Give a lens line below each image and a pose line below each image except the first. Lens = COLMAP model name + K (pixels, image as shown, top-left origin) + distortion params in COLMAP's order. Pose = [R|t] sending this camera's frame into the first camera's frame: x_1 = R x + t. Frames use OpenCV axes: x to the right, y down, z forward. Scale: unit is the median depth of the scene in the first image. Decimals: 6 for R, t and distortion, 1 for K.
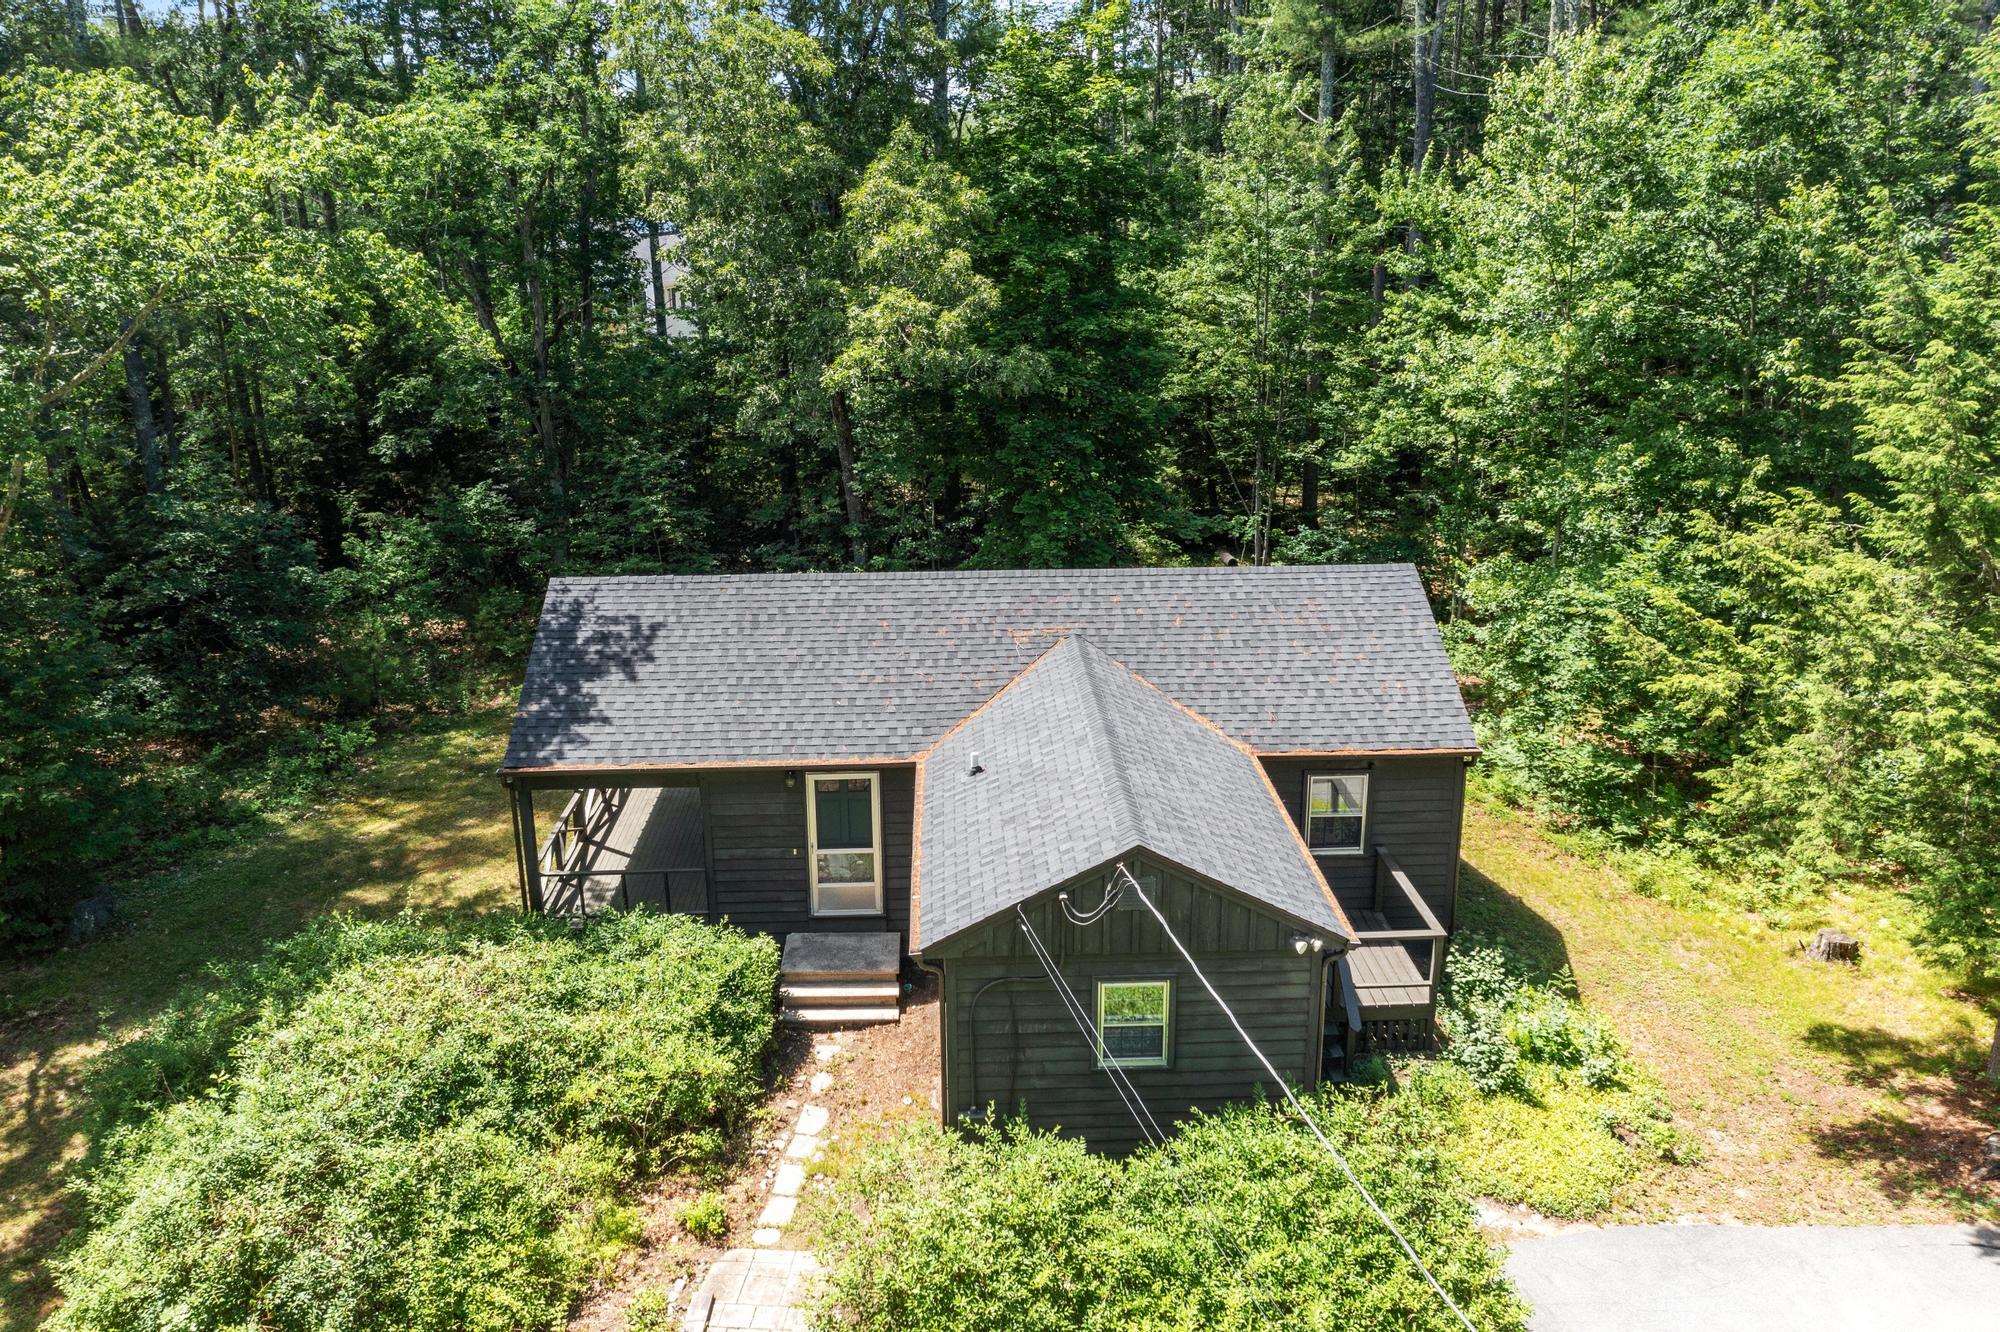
lens RADIAL K [[1564.5, 0, 990.9], [0, 1564.5, 671.6], [0, 0, 1]] dist [-0.026542, 0.004376]
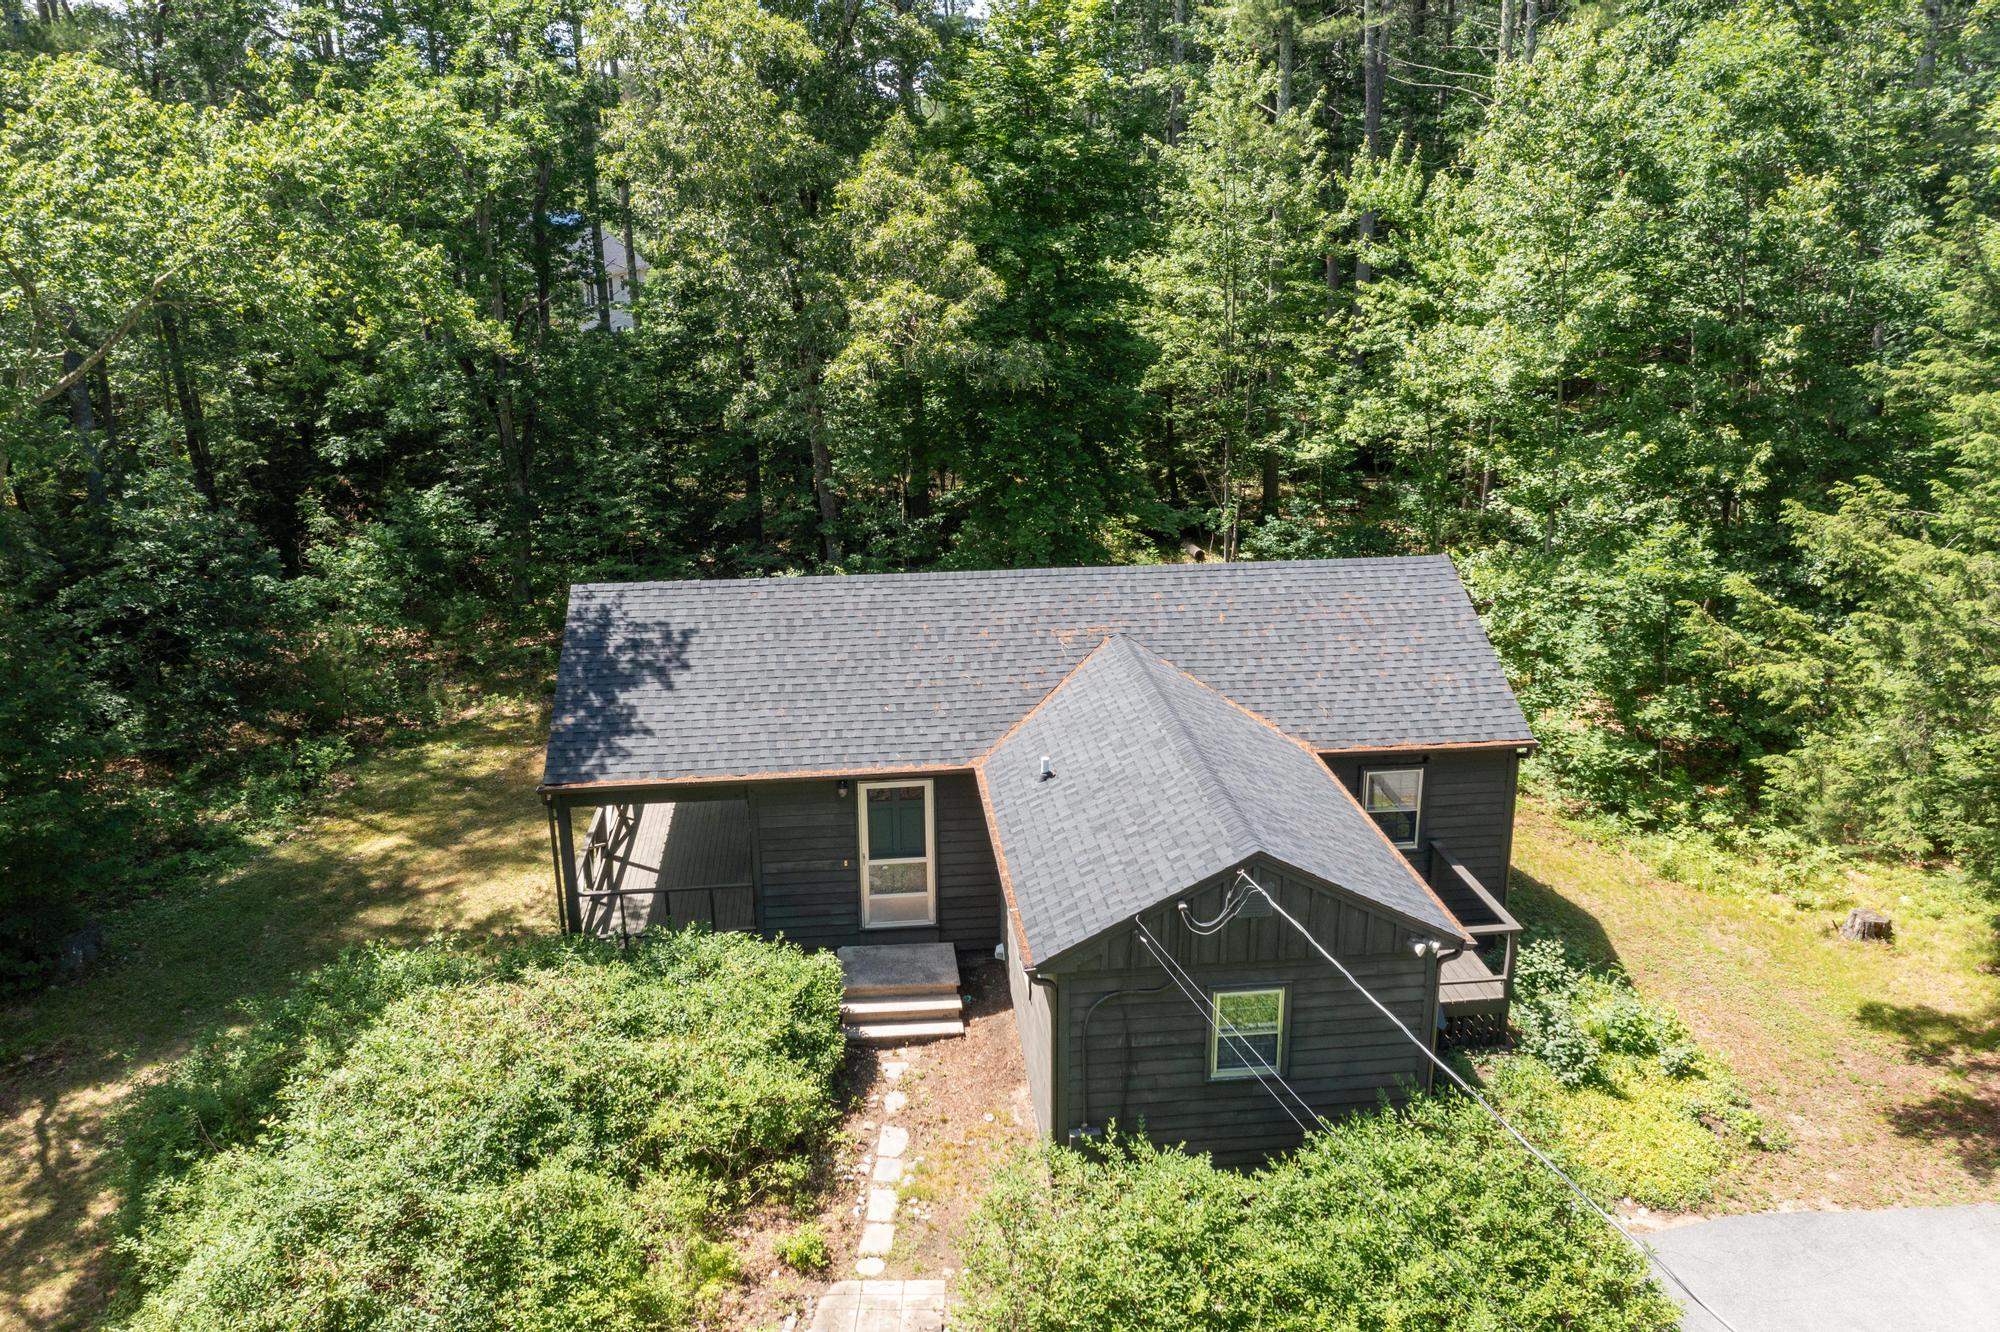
lens RADIAL K [[1564.5, 0, 992.5], [0, 1564.5, 669.9], [0, 0, 1]] dist [-0.026542, 0.004376]
pose [[0.997738, -0.021164, 0.063807, -0.106286], [0.020898, 0.999770, 0.004828, -0.008374], [-0.063894, -0.003483, 0.997951, 0.029573]]
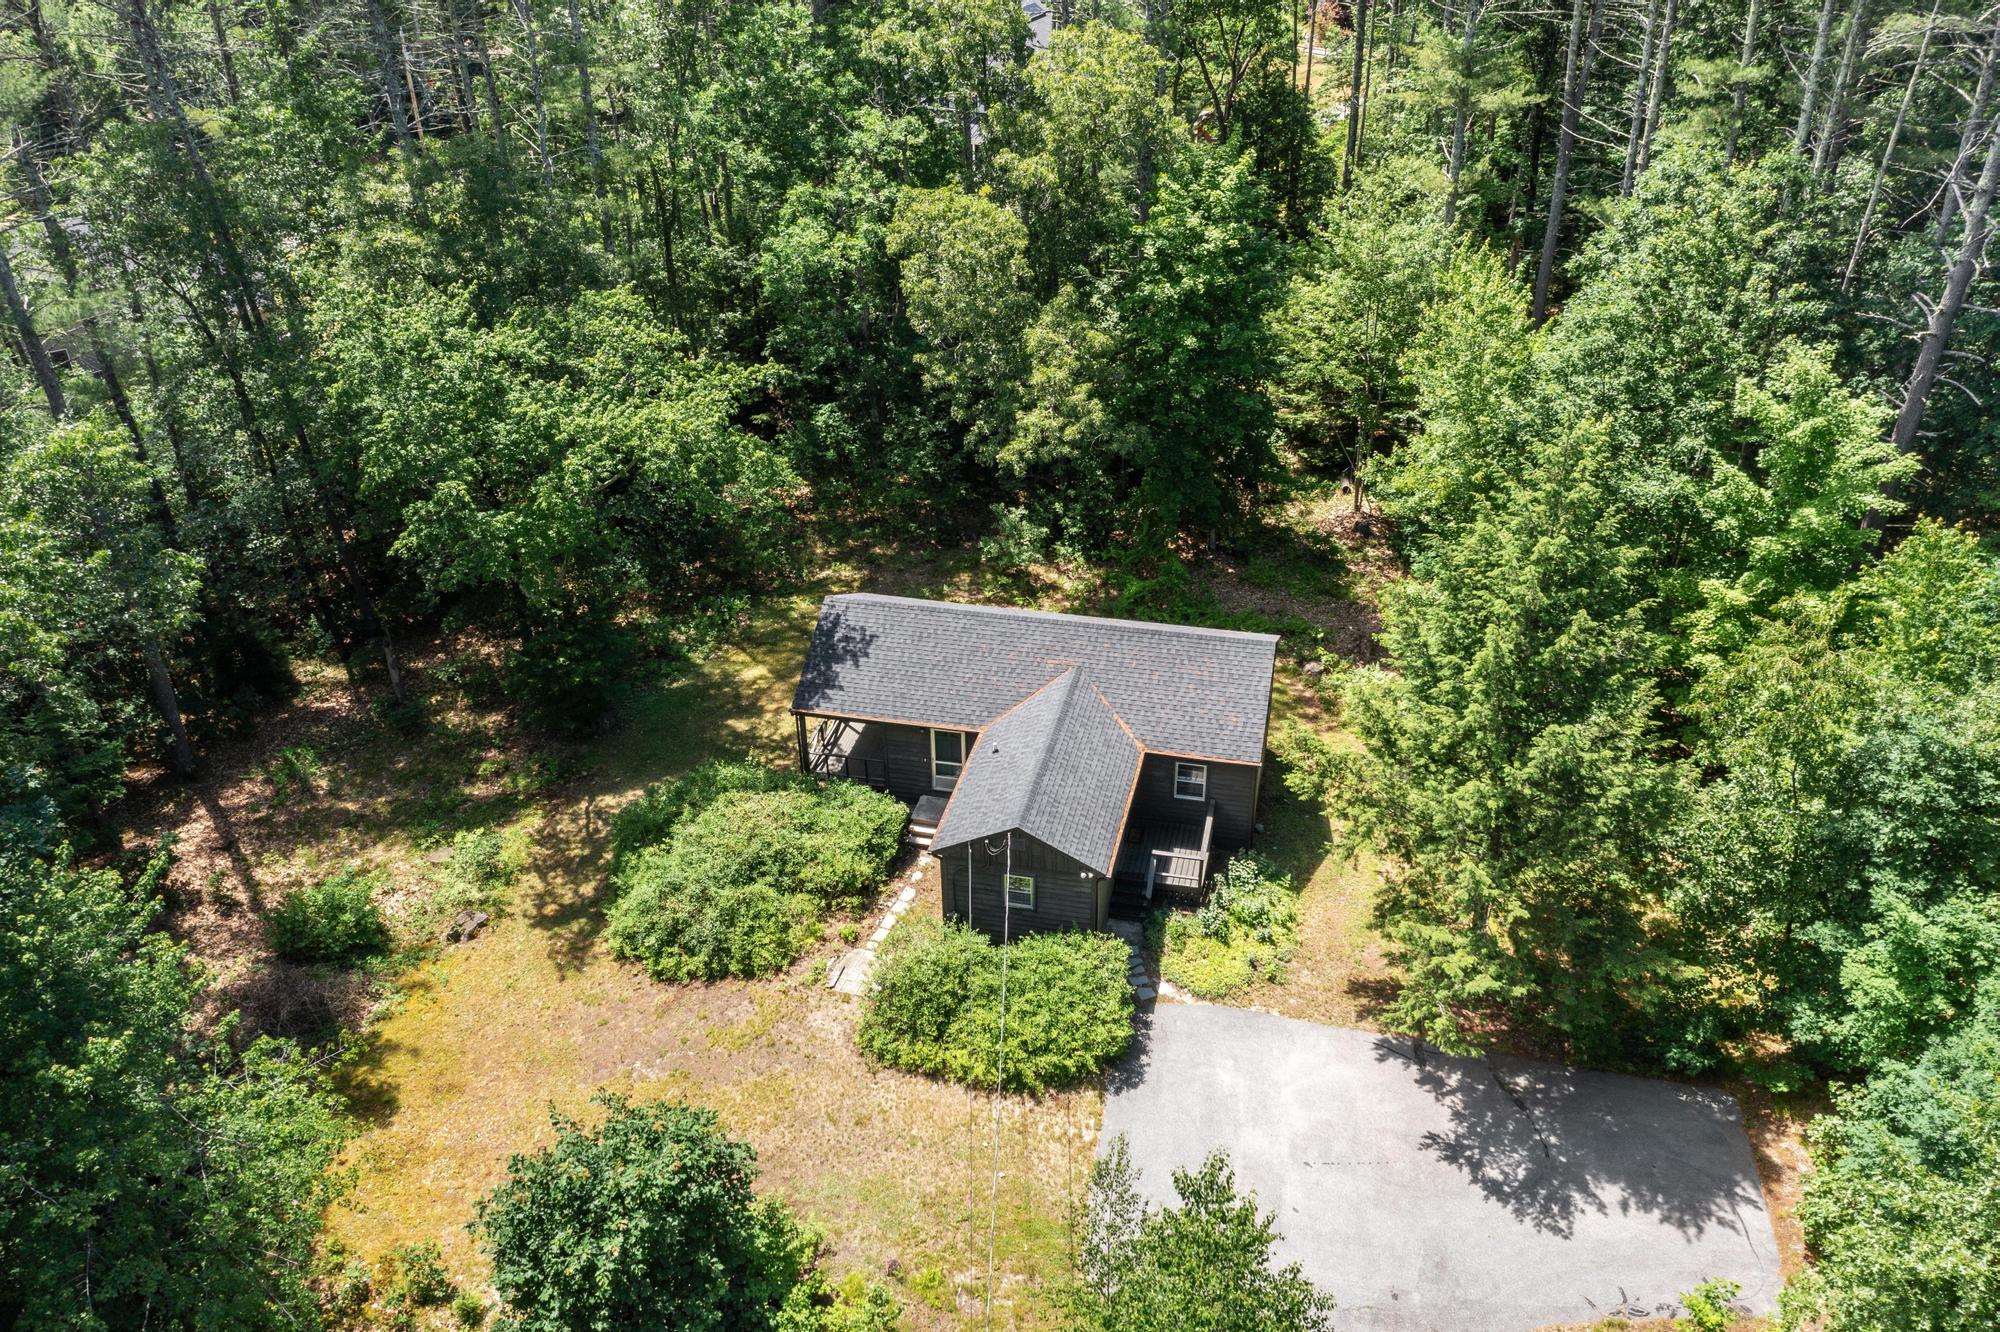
lens RADIAL K [[1564.5, 0, 995.3], [0, 1564.5, 659.4], [0, 0, 1]] dist [-0.026542, 0.004376]
pose [[0.964373, 0.130541, -0.230096, 0.473572], [-0.072386, 0.966790, 0.245106, -0.592260], [0.254451, -0.219718, 0.941795, -1.001141]]
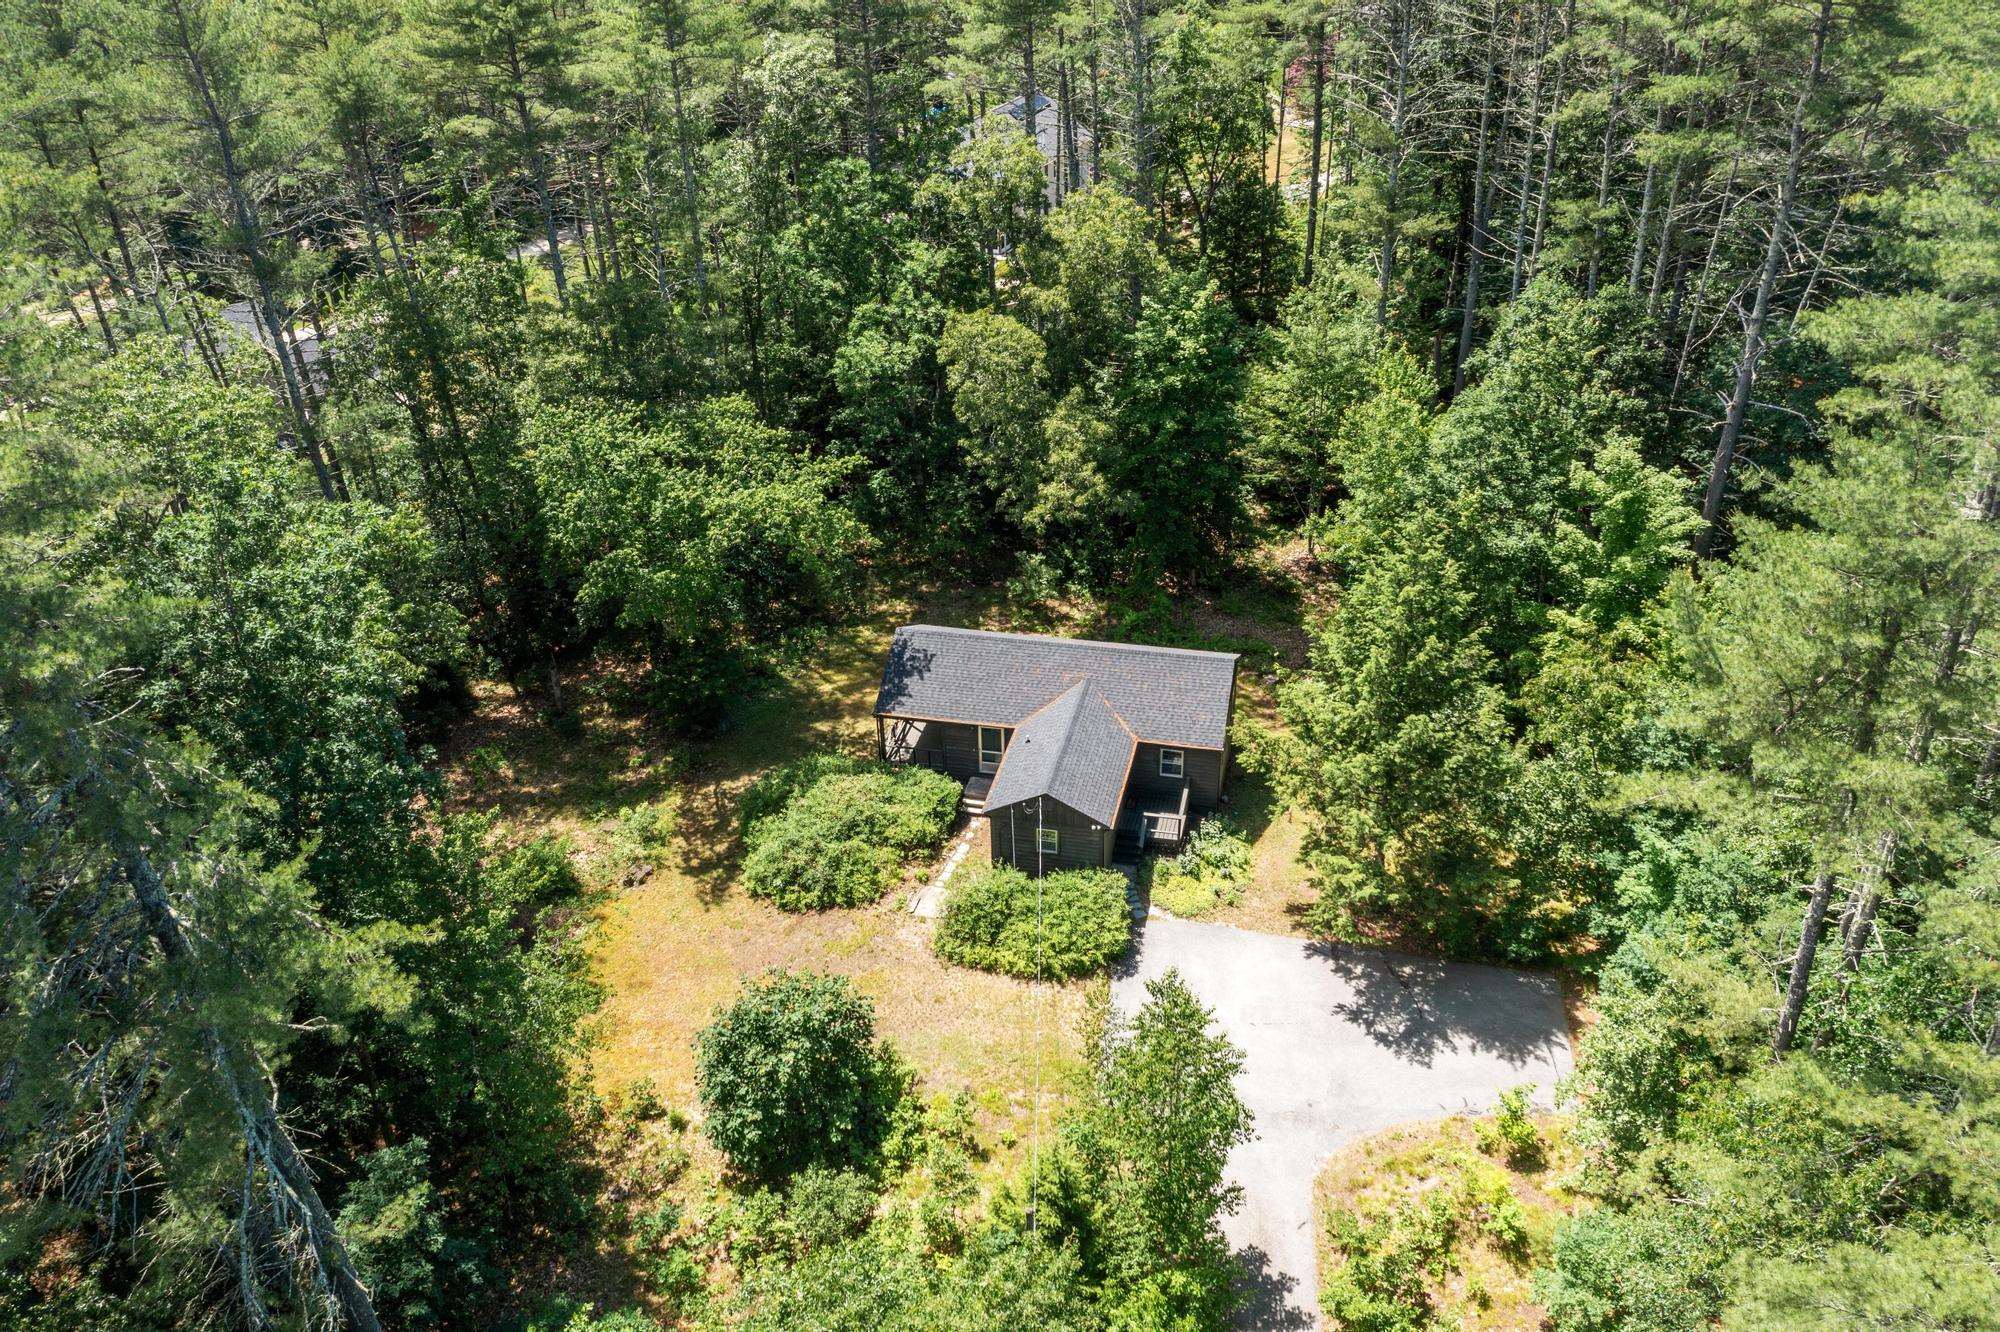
lens RADIAL K [[1564.5, 0, 994.5], [0, 1564.5, 657.8], [0, 0, 1]] dist [-0.026542, 0.004376]
pose [[0.964935, 0.118771, -0.234080, 0.602900], [-0.063249, 0.970705, 0.231802, -0.770463], [0.254753, -0.208868, 0.944179, -1.755720]]
